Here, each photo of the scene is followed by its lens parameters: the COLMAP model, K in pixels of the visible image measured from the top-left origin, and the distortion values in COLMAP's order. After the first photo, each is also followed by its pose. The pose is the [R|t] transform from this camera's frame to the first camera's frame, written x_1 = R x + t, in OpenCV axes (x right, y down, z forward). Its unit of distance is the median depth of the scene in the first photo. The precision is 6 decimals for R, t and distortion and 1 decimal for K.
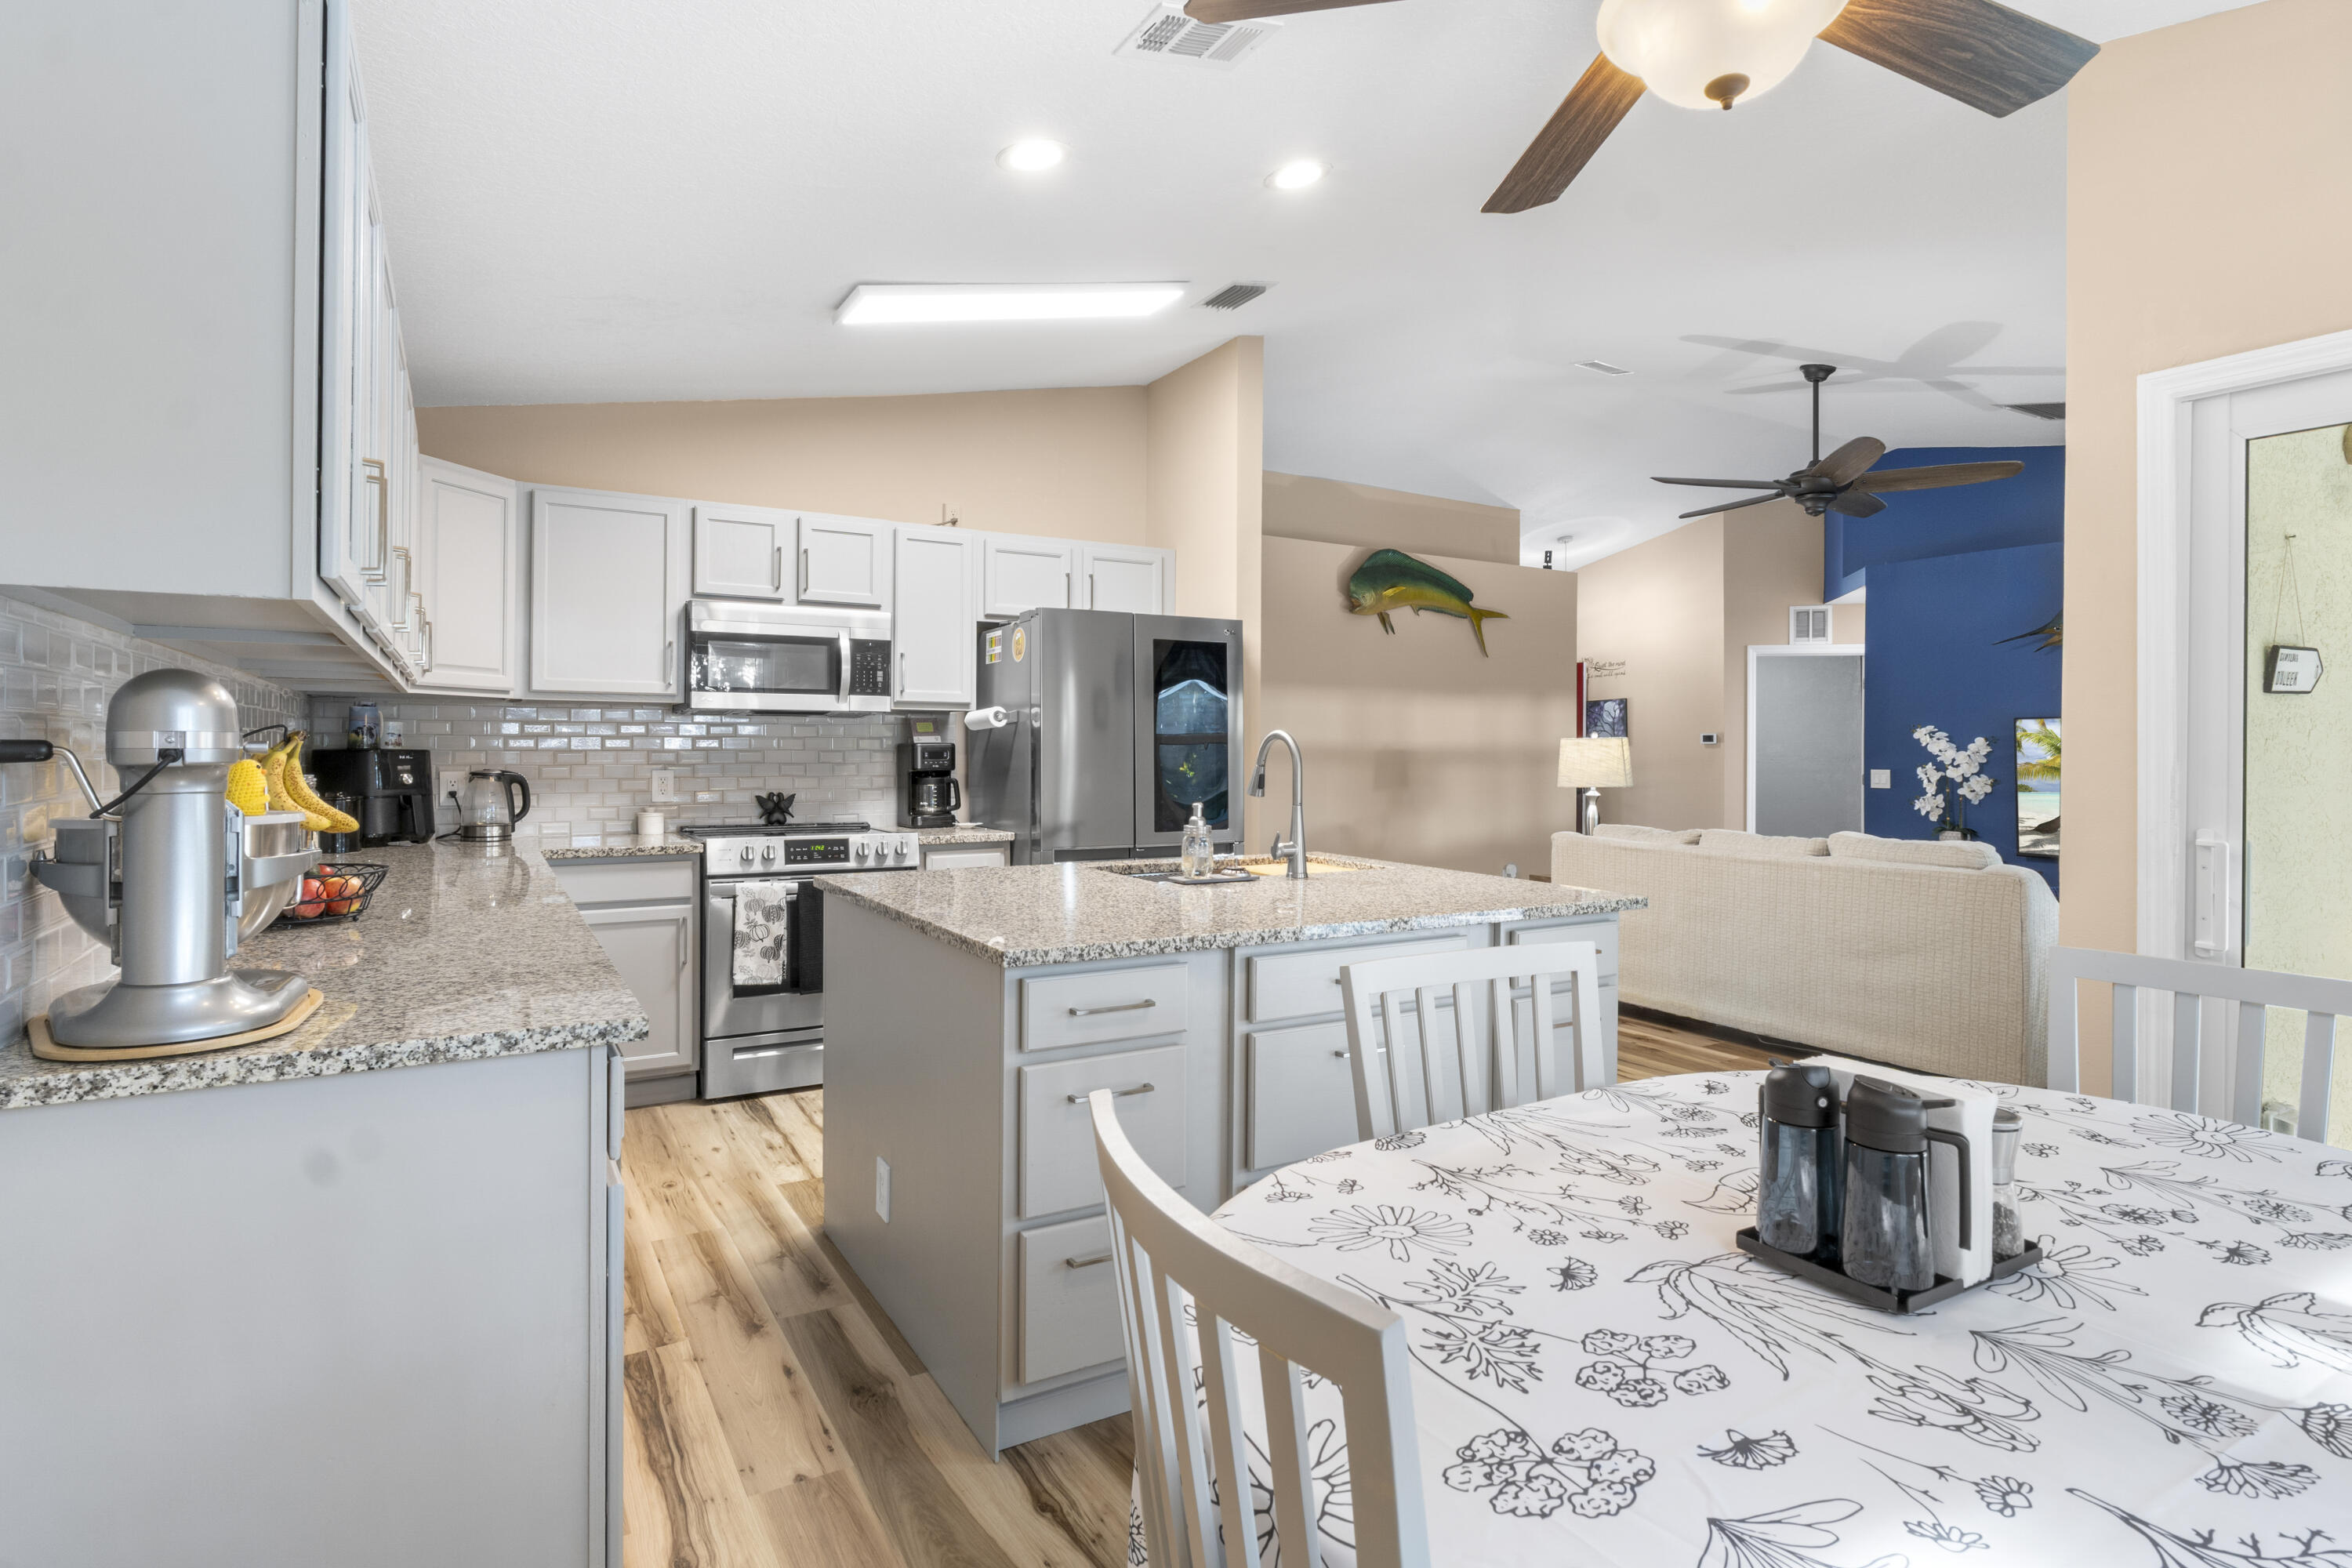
lens RADIAL K [[1195.6, 0, 1203.0], [0, 1195.6, 742.5], [0, 0, 1]] dist [-0.007598, 0.001933]
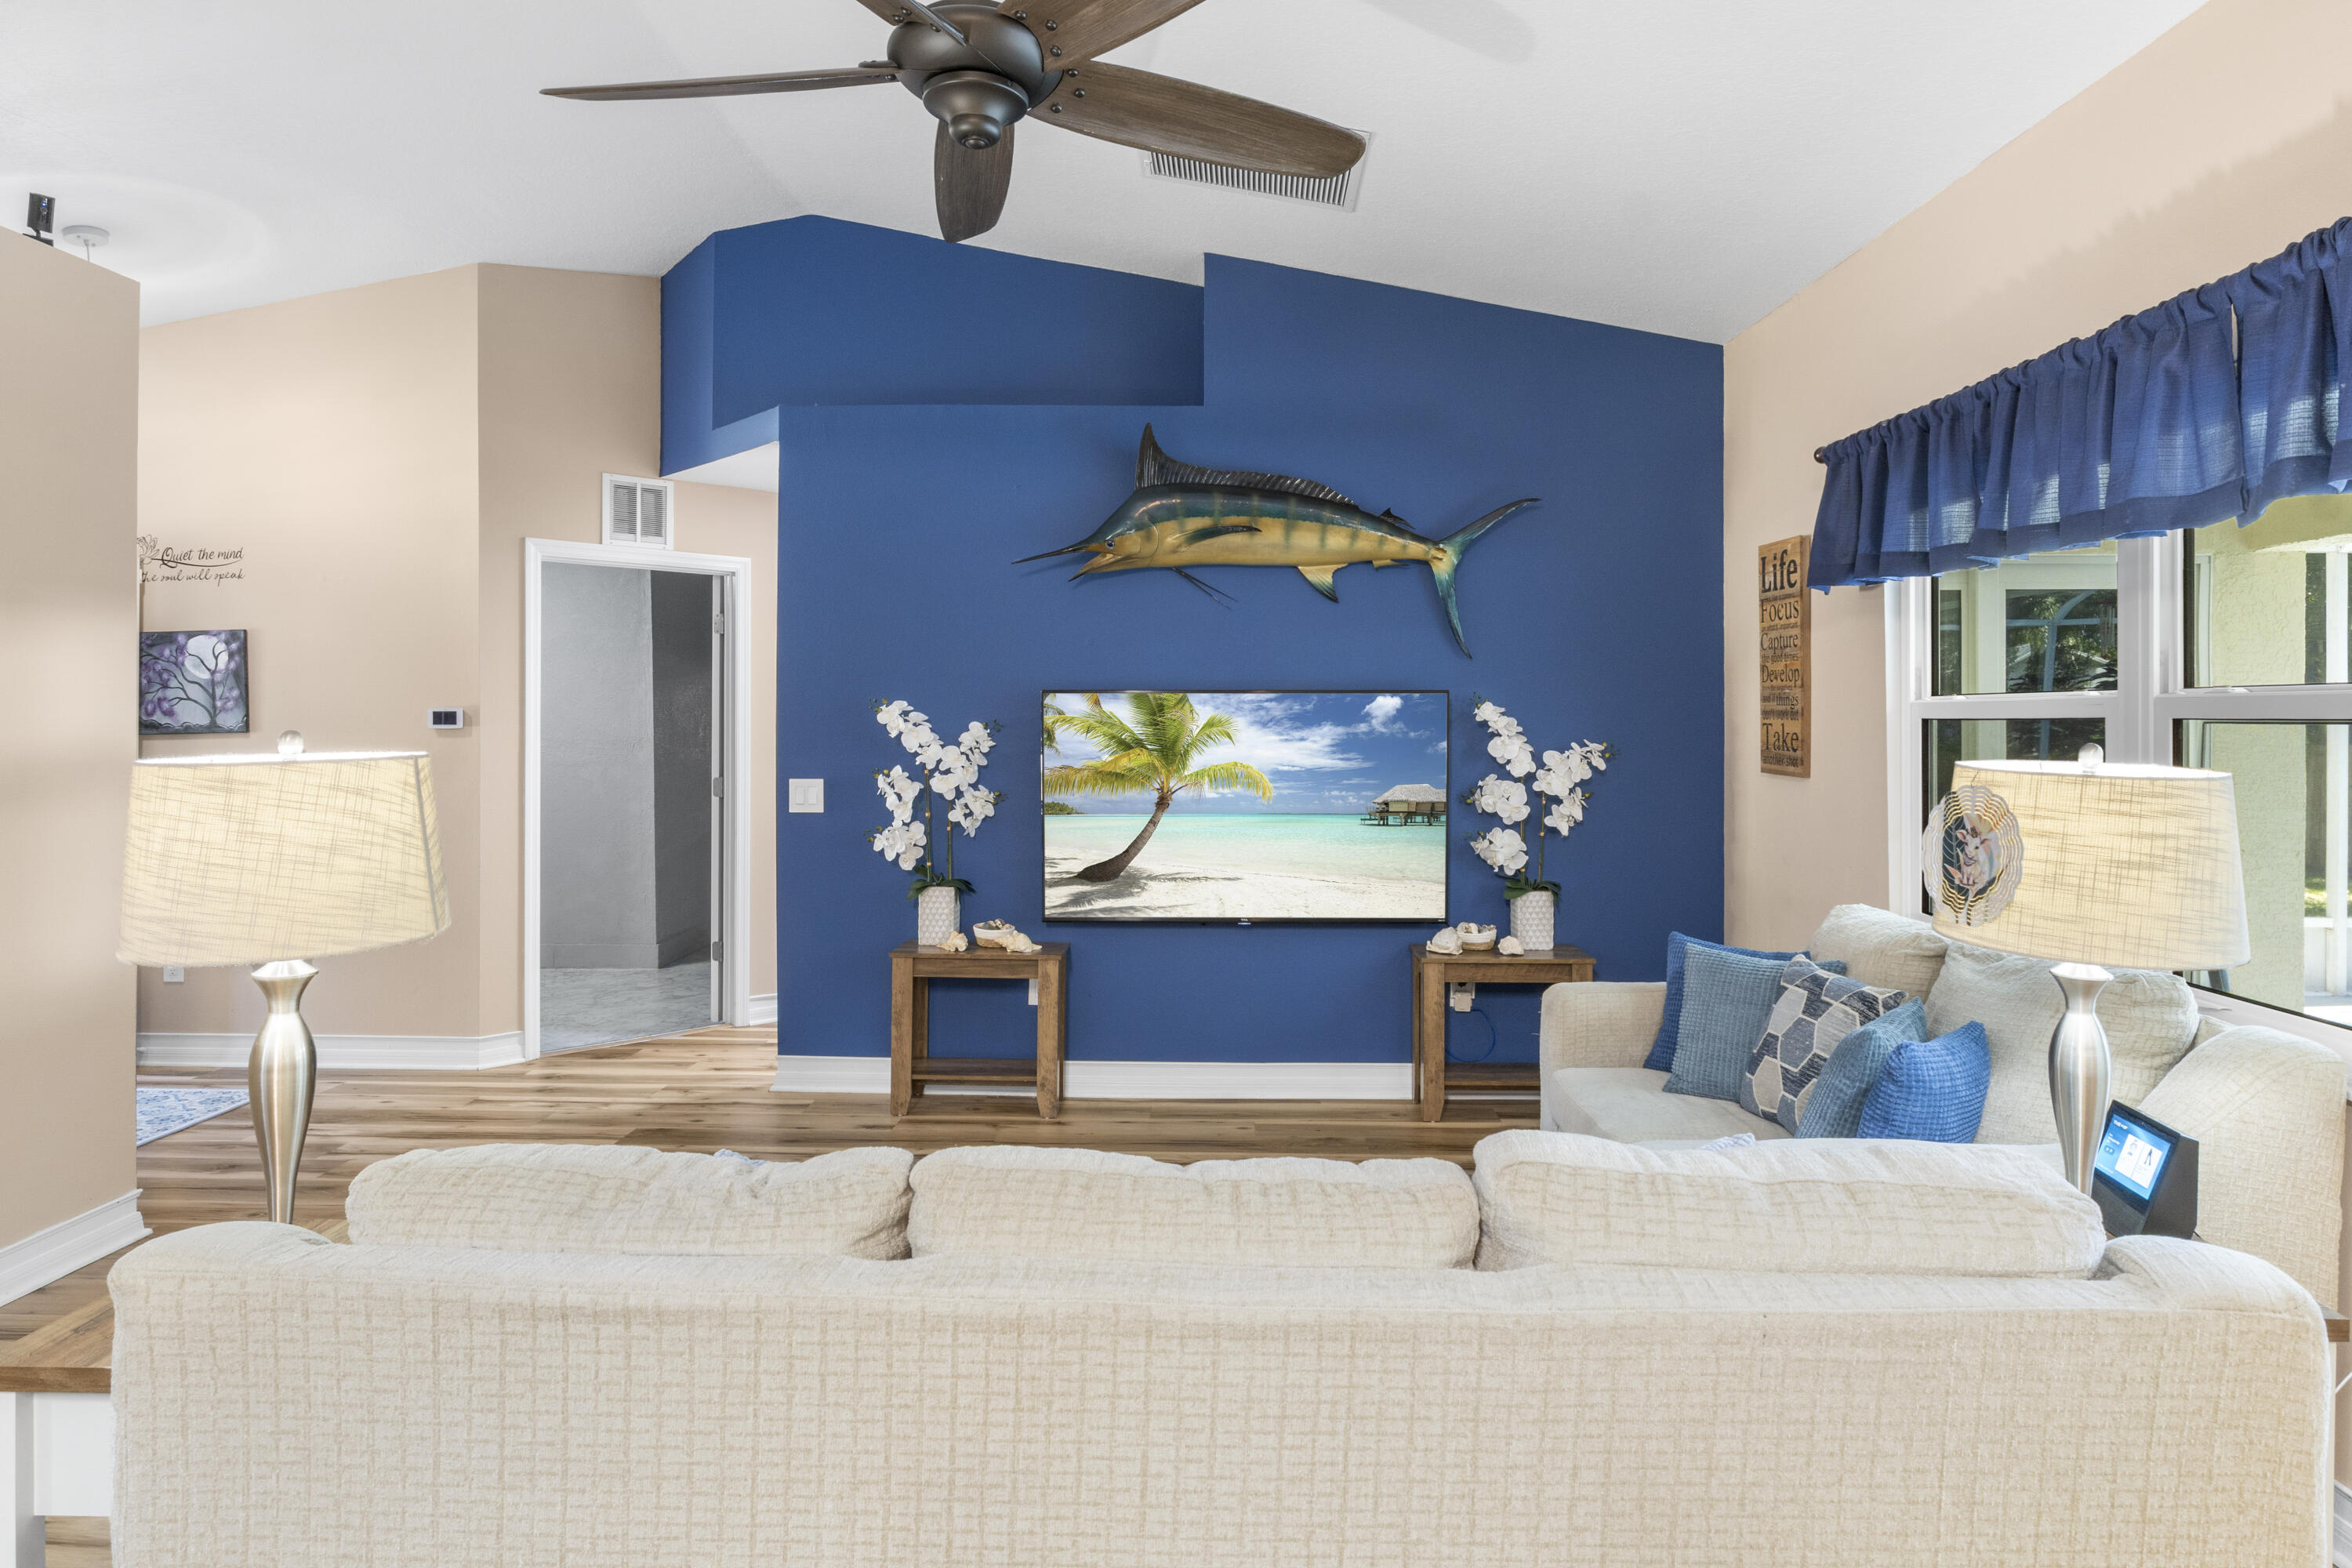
lens RADIAL K [[1337.7, 0, 1194.0], [0, 1337.7, 710.7], [0, 0, 1]] dist [-0.007577, 0.002167]
pose [[0.535081, -0.001189, 0.844800, 0.150874], [-0.005566, 0.999972, 0.004933, -0.013371], [-0.844783, -0.007342, 0.535059, 0.548081]]
